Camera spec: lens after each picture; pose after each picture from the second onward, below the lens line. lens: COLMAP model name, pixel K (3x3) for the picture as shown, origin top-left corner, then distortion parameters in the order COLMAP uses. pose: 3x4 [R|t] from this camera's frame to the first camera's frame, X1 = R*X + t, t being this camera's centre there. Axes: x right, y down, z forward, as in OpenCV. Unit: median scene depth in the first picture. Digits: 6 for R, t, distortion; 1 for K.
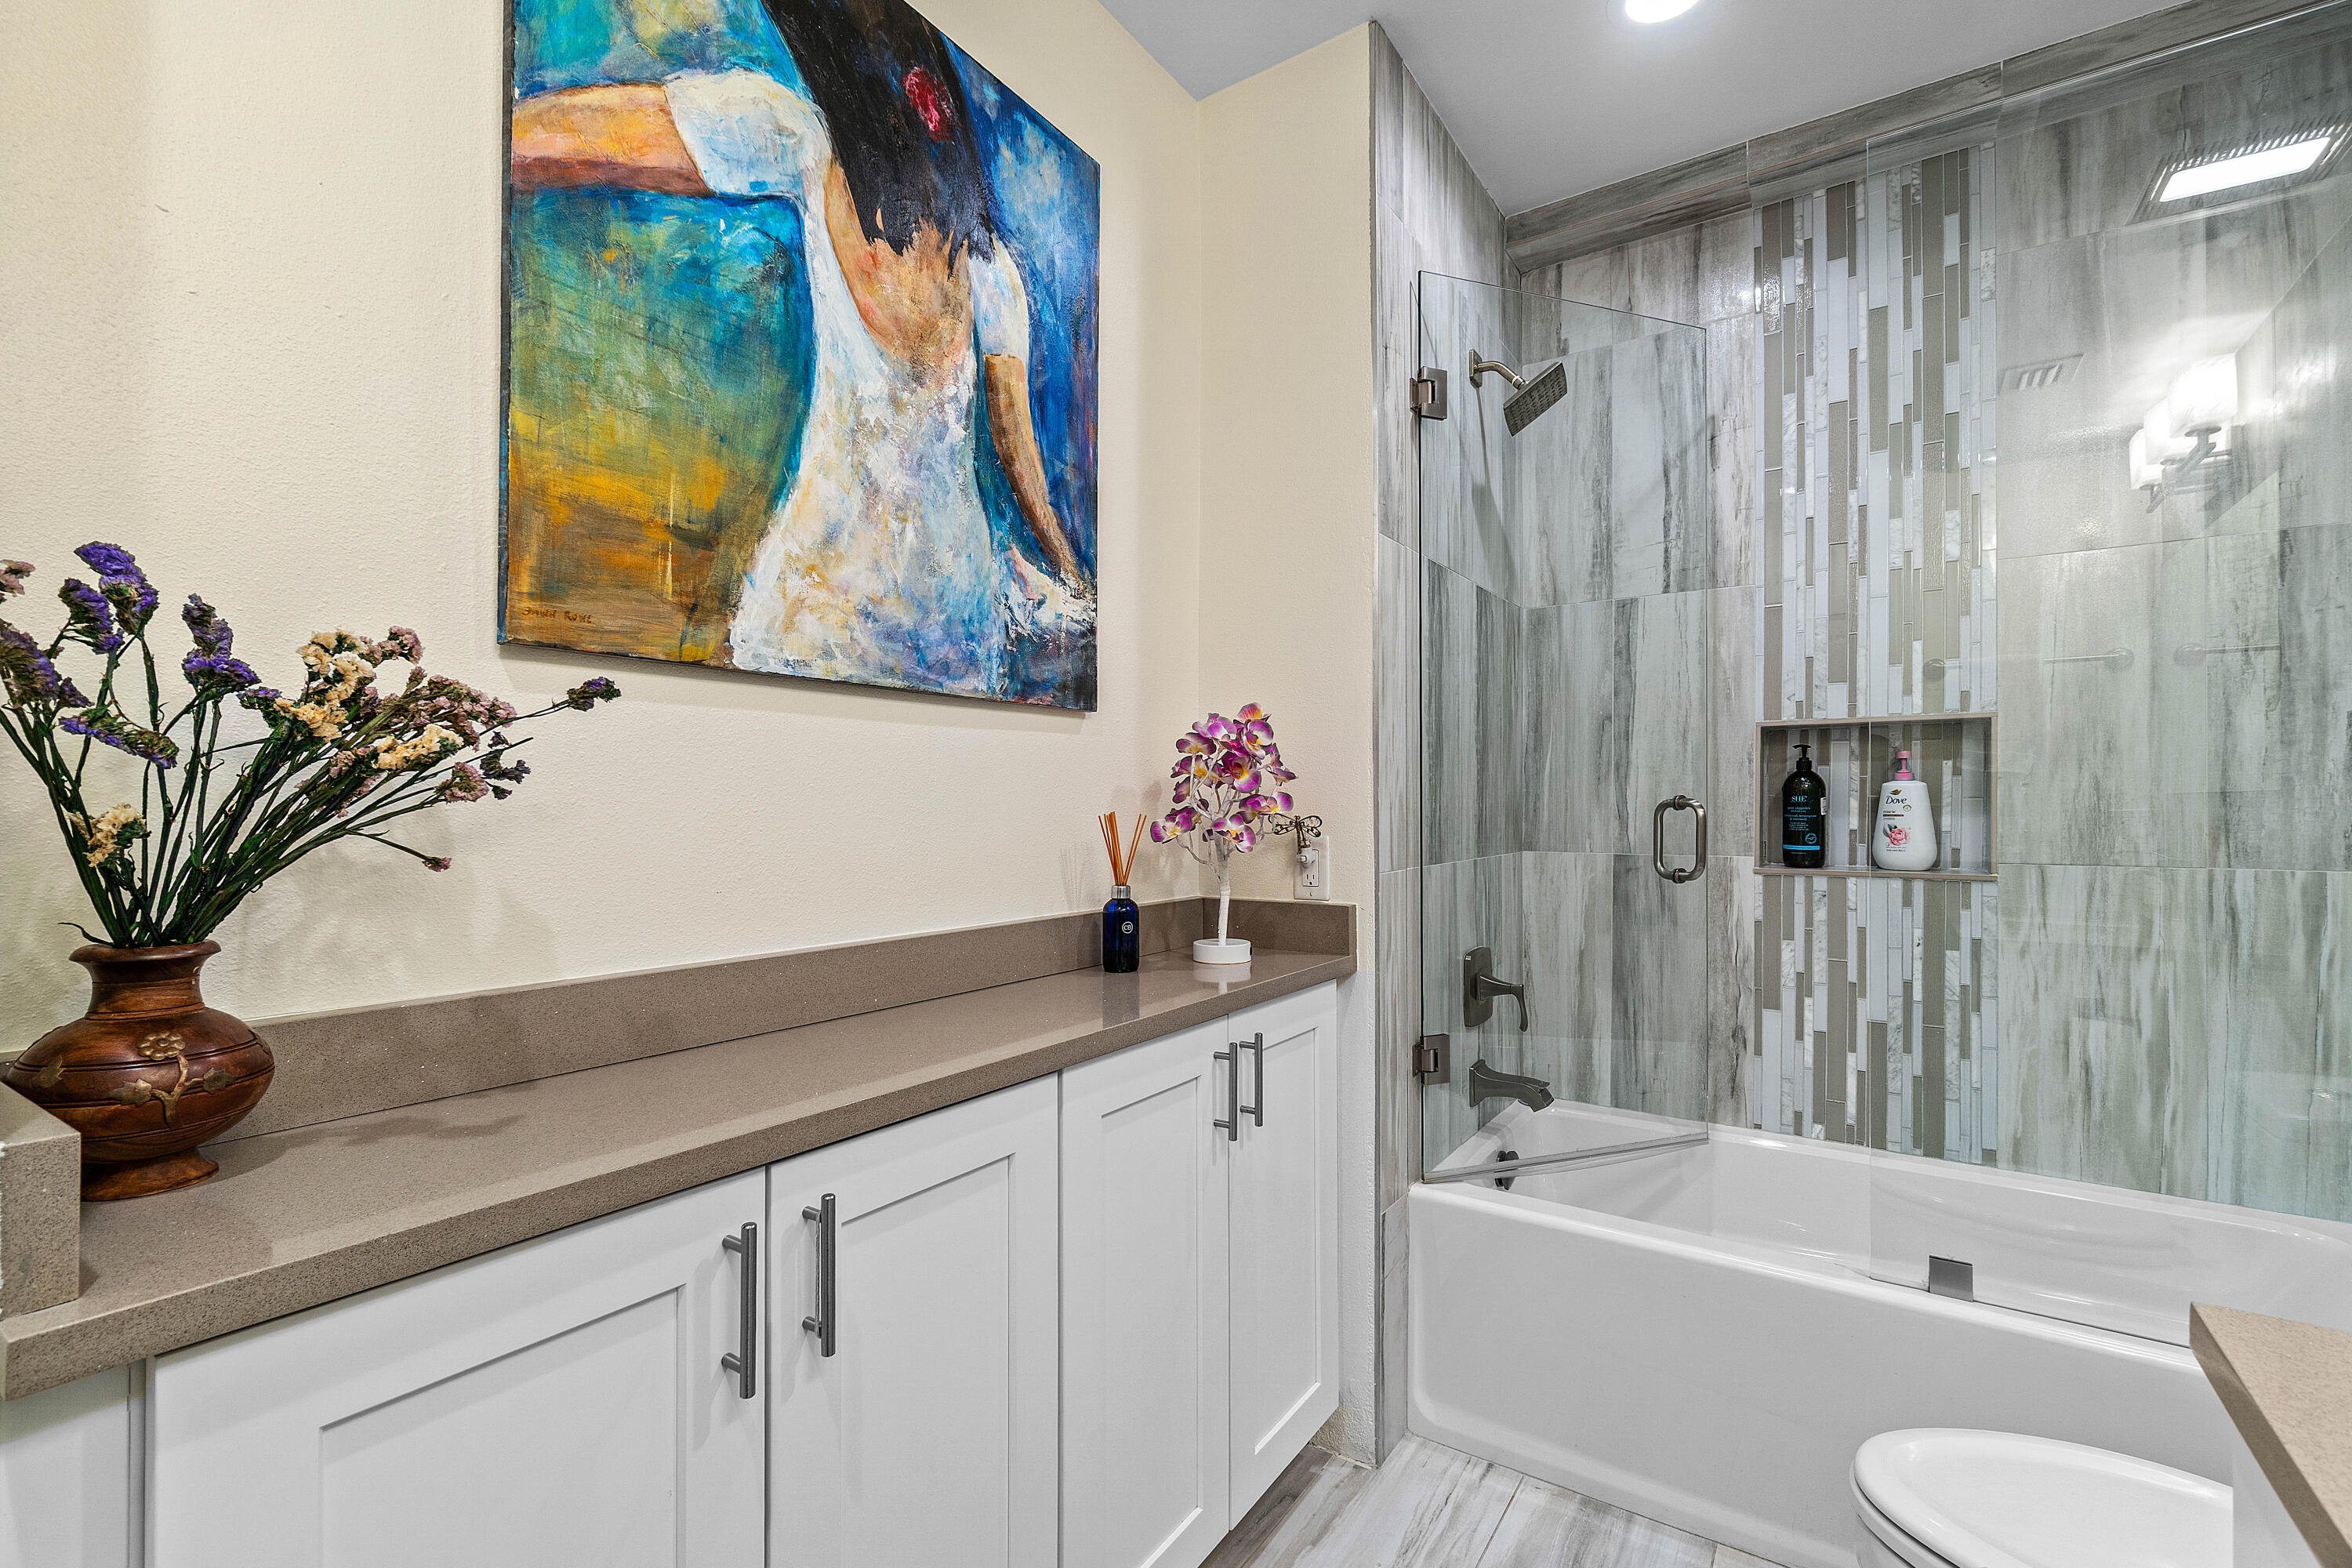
lens RADIAL K [[1011.2, 0, 1296.0], [0, 1011.2, 807.3], [0, 0, 1]] dist [-0.008134, 0.003097]
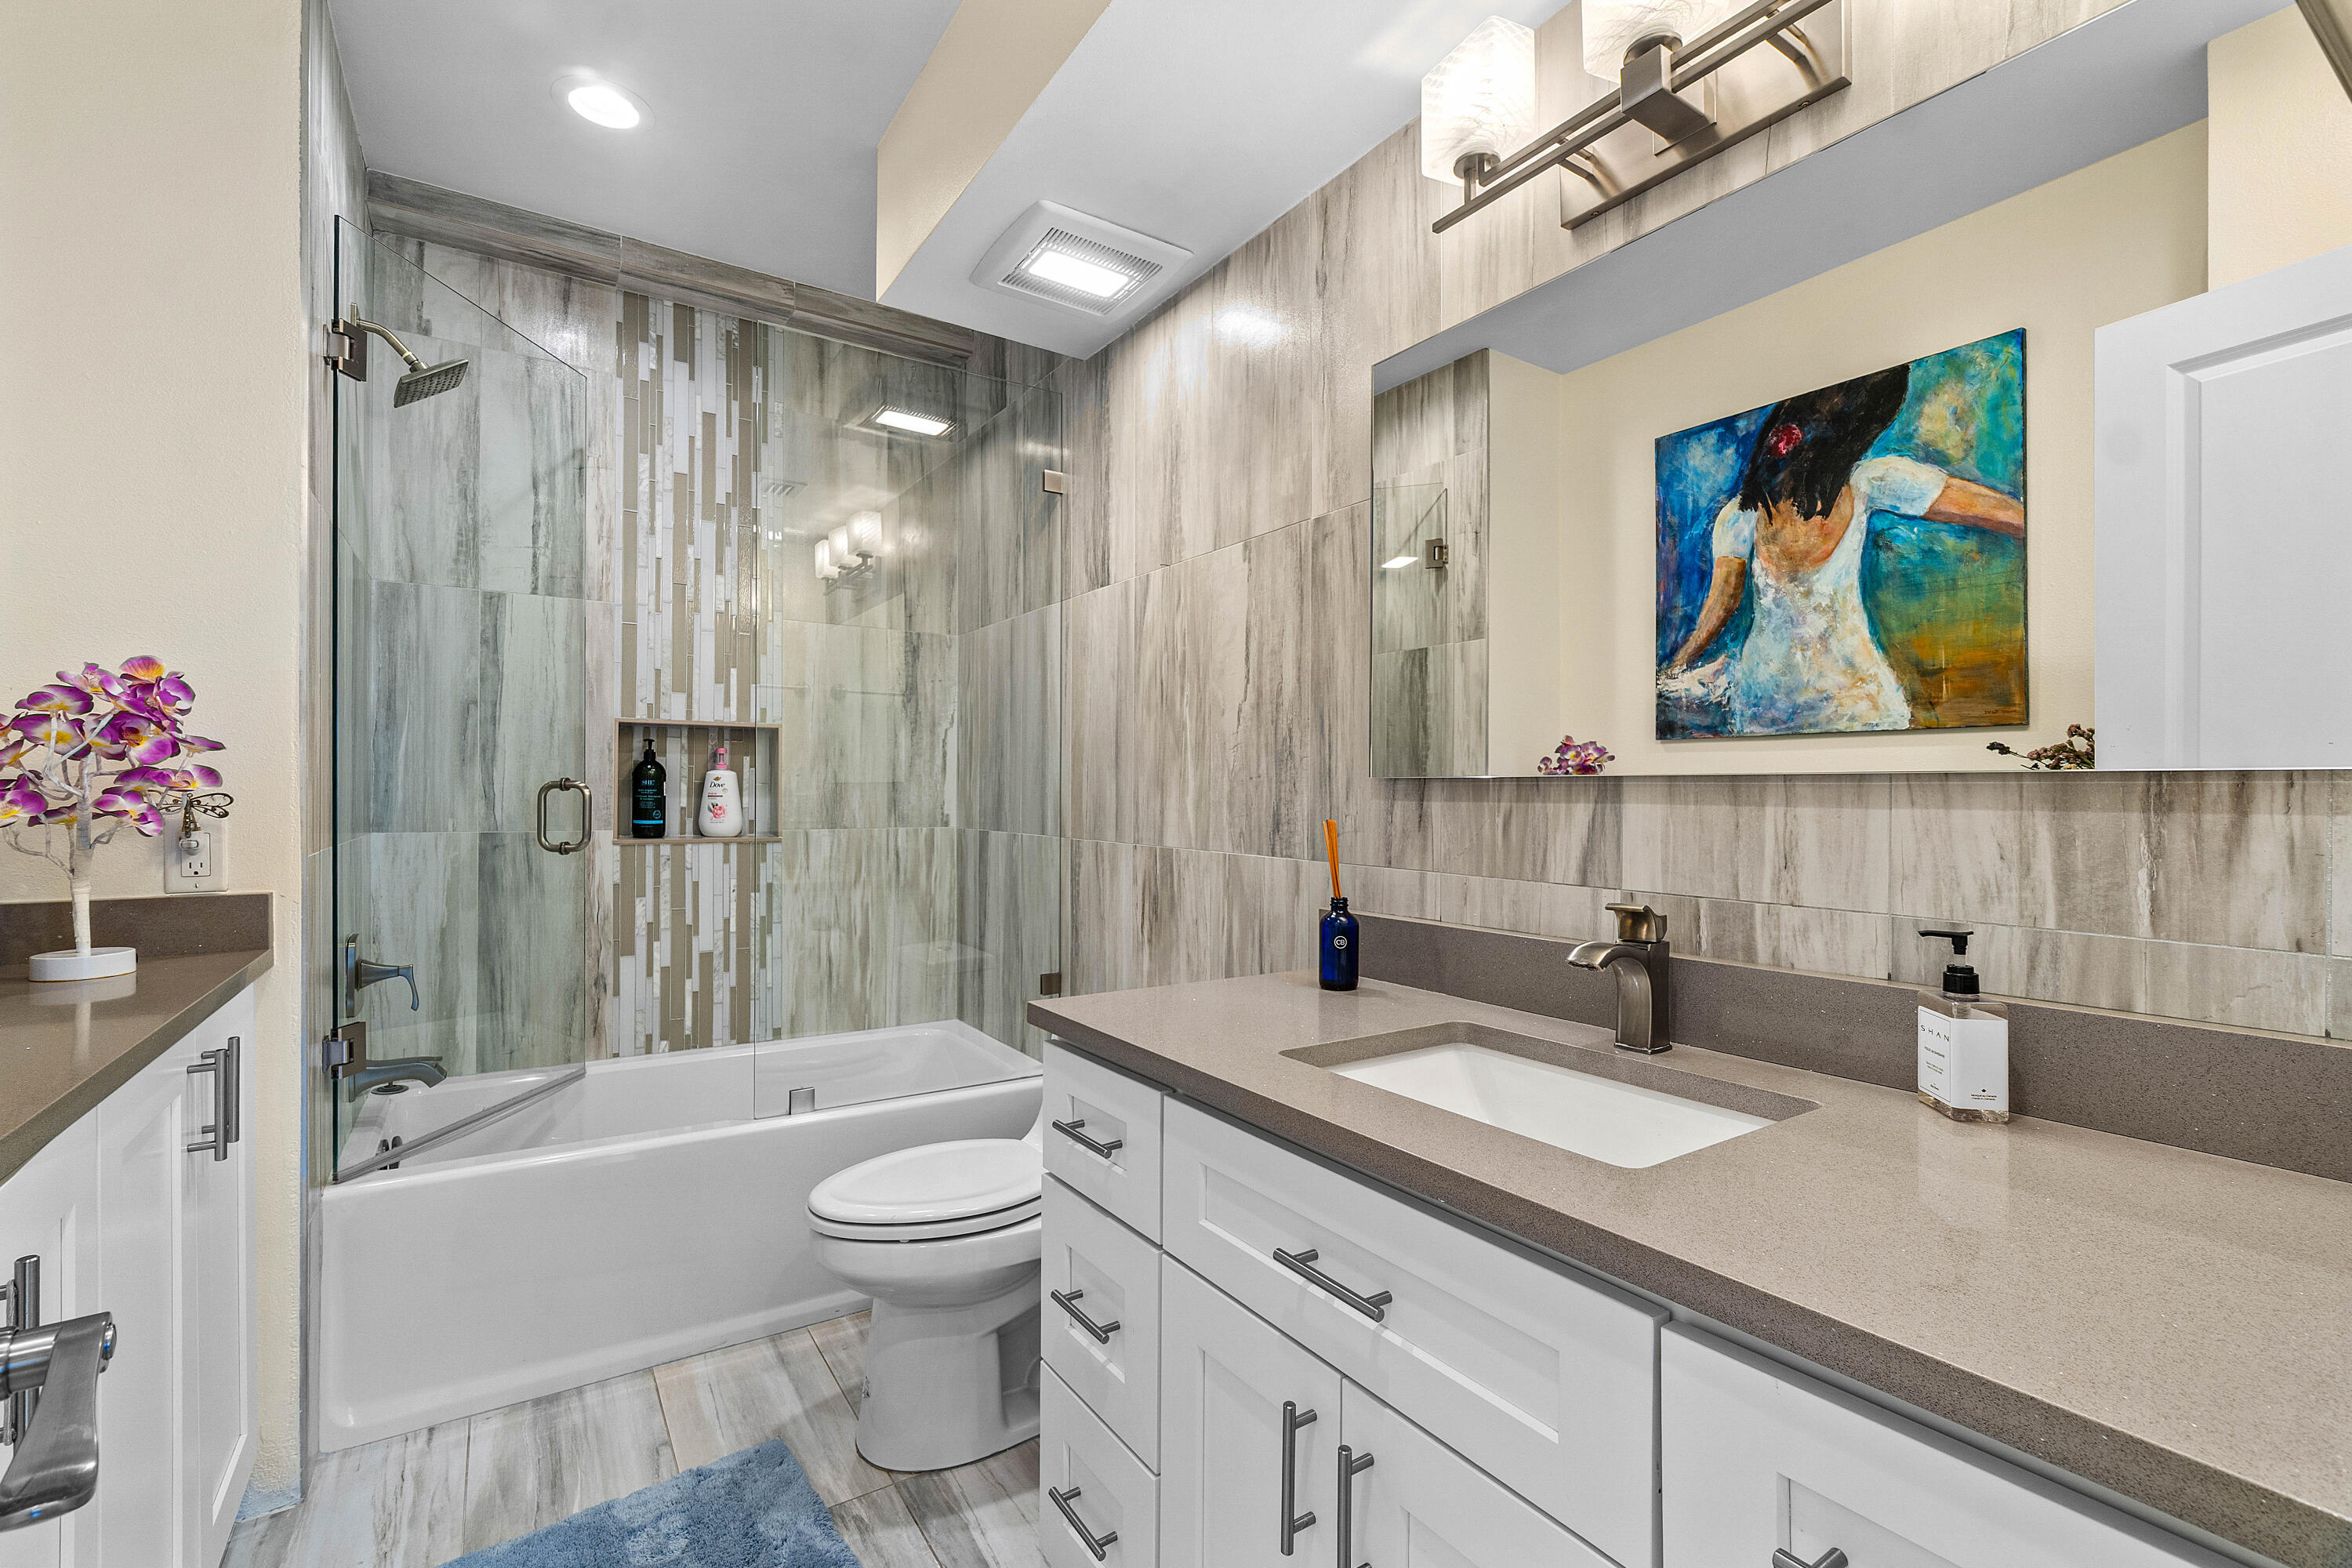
lens RADIAL K [[1011.2, 0, 1164.0], [0, 1011.2, 792.0], [0, 0, 1]] dist [-0.008134, 0.003097]
pose [[0.396462, 0.007021, 0.918024, -0.393366], [-0.004637, 0.999973, -0.005645, 0.007367], [-0.918039, -0.002019, 0.396484, -0.073649]]
